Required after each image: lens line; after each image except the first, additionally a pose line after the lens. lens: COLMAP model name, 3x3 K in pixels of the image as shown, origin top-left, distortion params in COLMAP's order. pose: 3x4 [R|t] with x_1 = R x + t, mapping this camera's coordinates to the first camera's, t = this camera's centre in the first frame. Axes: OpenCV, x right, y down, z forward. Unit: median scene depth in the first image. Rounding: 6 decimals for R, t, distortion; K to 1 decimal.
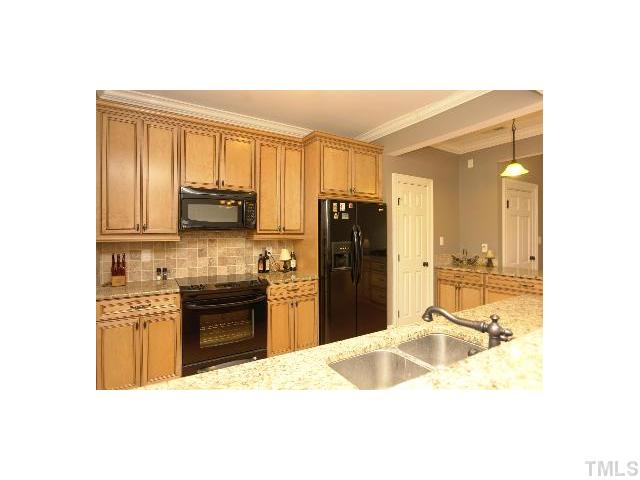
lens RADIAL K [[275.4, 0, 320.0], [0, 275.4, 240.0], [0, 0, 1]] dist [-0.000550, 0.000013]
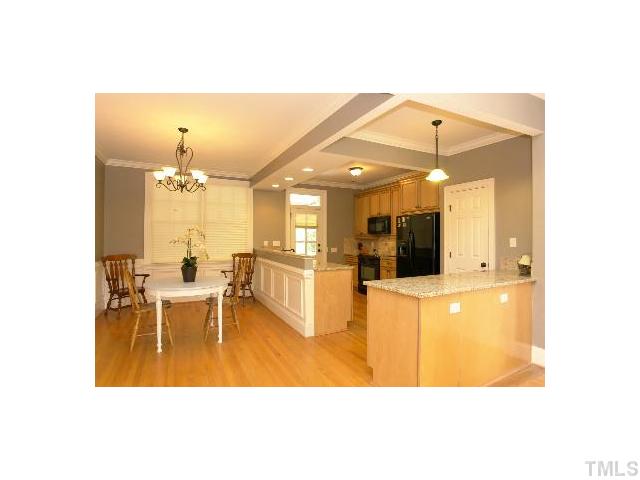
lens RADIAL K [[306.1, 0, 320.0], [0, 306.1, 240.0], [0, 0, 1]] dist [-0.000470, -0.000028]
pose [[-0.074522, 0.010594, -0.997163, 1.999267], [-0.015246, 0.999815, 0.011761, -0.008568], [0.997103, 0.016080, -0.074347, 0.631129]]
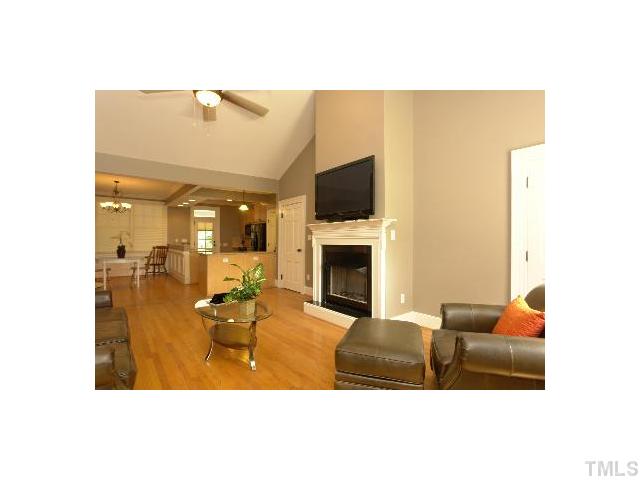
lens RADIAL K [[275.4, 0, 320.0], [0, 275.4, 240.0], [0, 0, 1]] dist [-0.000550, 0.000013]
pose [[0.128526, 0.003225, -0.991701, 3.218405], [-0.012371, 0.999922, 0.001649, 0.017069], [0.991629, 0.012057, 0.128556, 1.321681]]
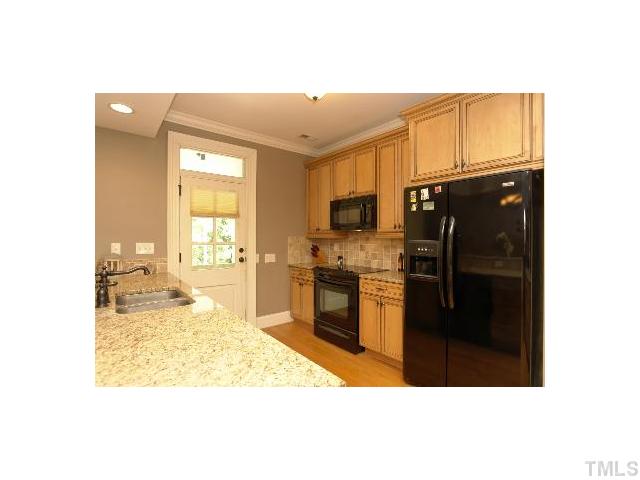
lens RADIAL K [[275.4, 0, 320.0], [0, 275.4, 240.0], [0, 0, 1]] dist [-0.000550, 0.000013]
pose [[0.134301, 0.008103, -0.990907, 0.792076], [-0.016216, 0.999851, 0.005979, 0.005536], [0.990808, 0.015265, 0.134413, 0.617094]]
